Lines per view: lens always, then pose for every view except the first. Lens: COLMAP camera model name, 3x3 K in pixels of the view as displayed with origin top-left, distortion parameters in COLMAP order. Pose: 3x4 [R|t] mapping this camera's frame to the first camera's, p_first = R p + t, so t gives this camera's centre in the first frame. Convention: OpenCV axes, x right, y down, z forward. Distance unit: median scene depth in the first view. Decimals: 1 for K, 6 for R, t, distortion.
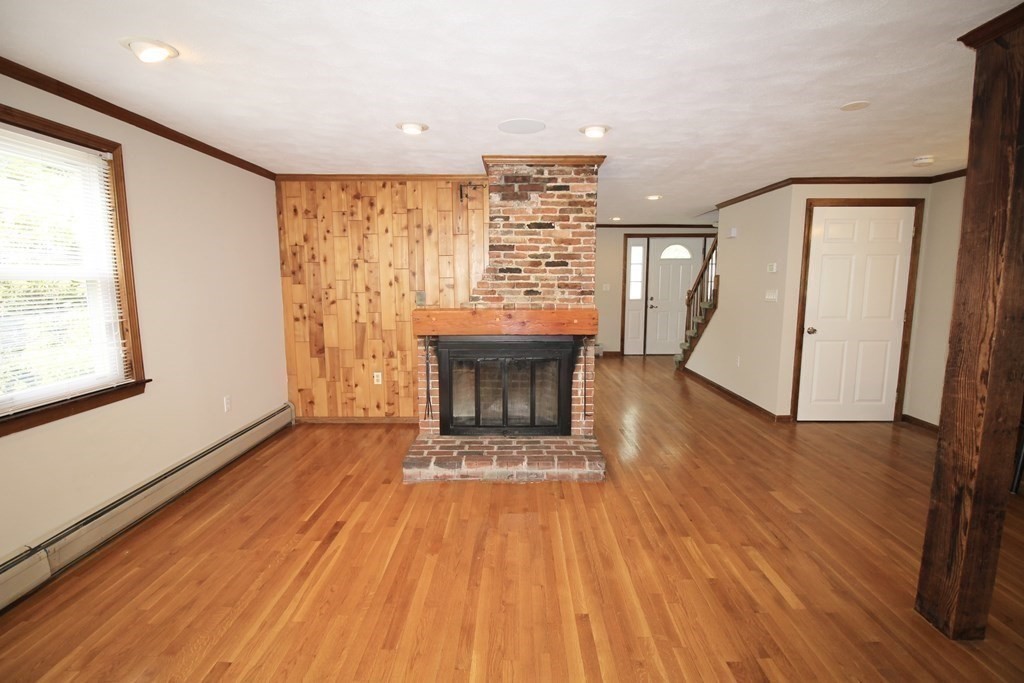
lens RADIAL K [[473.3, 0, 509.3], [0, 473.3, 341.5], [0, 0, 1]] dist [-0.005479, -0.000910]
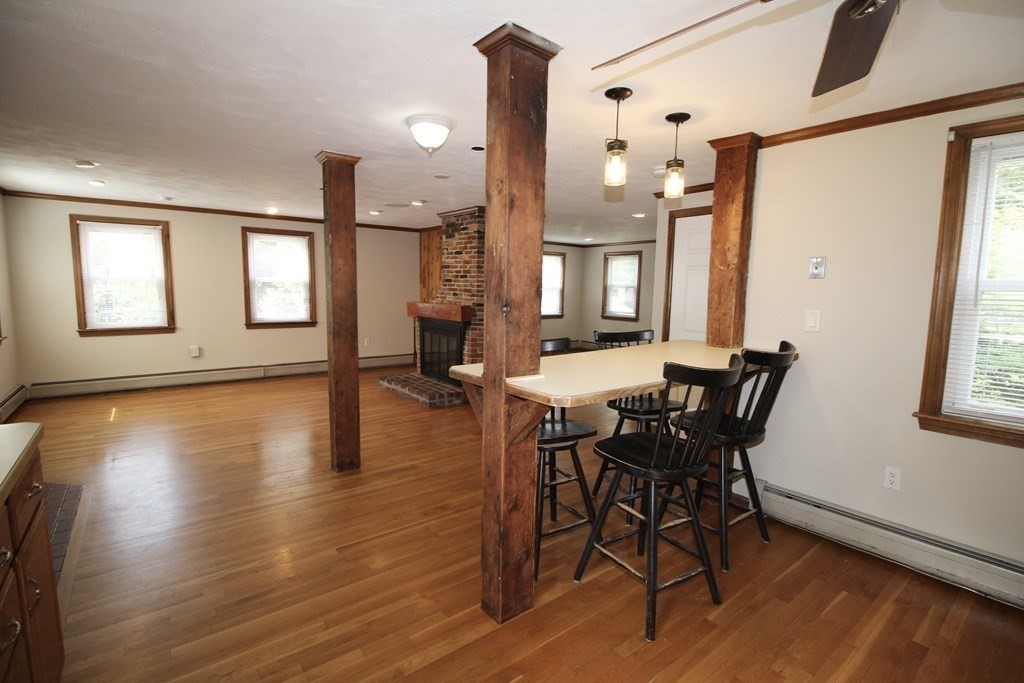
lens RADIAL K [[473.3, 0, 510.6], [0, 473.3, 340.8], [0, 0, 1]] dist [-0.005479, -0.000910]
pose [[0.635446, 0.102332, -0.765334, 1.432285], [-0.121836, 0.992051, 0.031488, -0.020511], [0.762472, 0.073236, 0.642862, 0.123613]]
